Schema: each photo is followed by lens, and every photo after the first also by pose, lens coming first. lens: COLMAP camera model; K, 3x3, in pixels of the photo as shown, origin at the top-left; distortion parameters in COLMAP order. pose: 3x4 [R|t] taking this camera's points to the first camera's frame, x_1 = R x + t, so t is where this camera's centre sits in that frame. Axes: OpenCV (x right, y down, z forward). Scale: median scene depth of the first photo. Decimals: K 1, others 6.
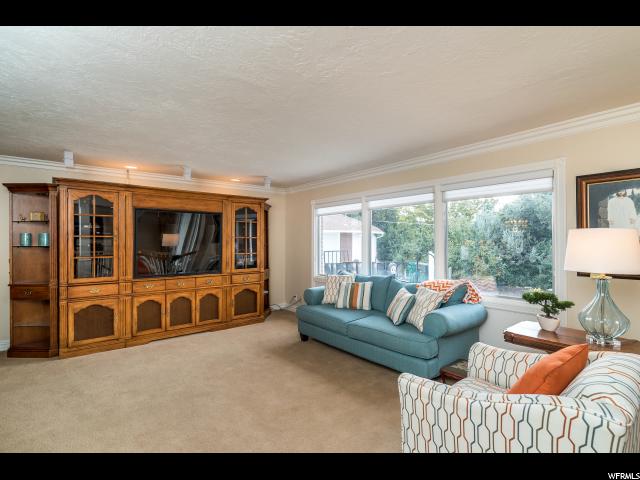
lens RADIAL K [[326.5, 0, 319.0], [0, 326.5, 238.0], [0, 0, 1]] dist [-0.010211, 0.002369]
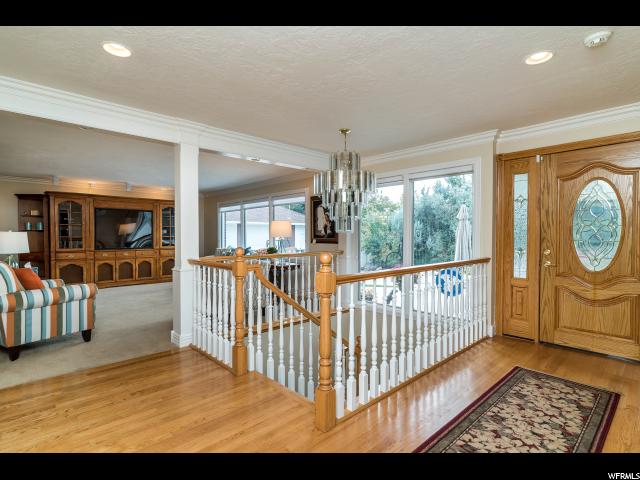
lens RADIAL K [[326.5, 0, 321.9], [0, 326.5, 241.4], [0, 0, 1]] dist [-0.010211, 0.002369]
pose [[0.997030, 0.001417, 0.077006, 0.479150], [-0.004012, 0.999429, 0.033563, 0.018710], [-0.076914, -0.033773, 0.996466, -0.777890]]
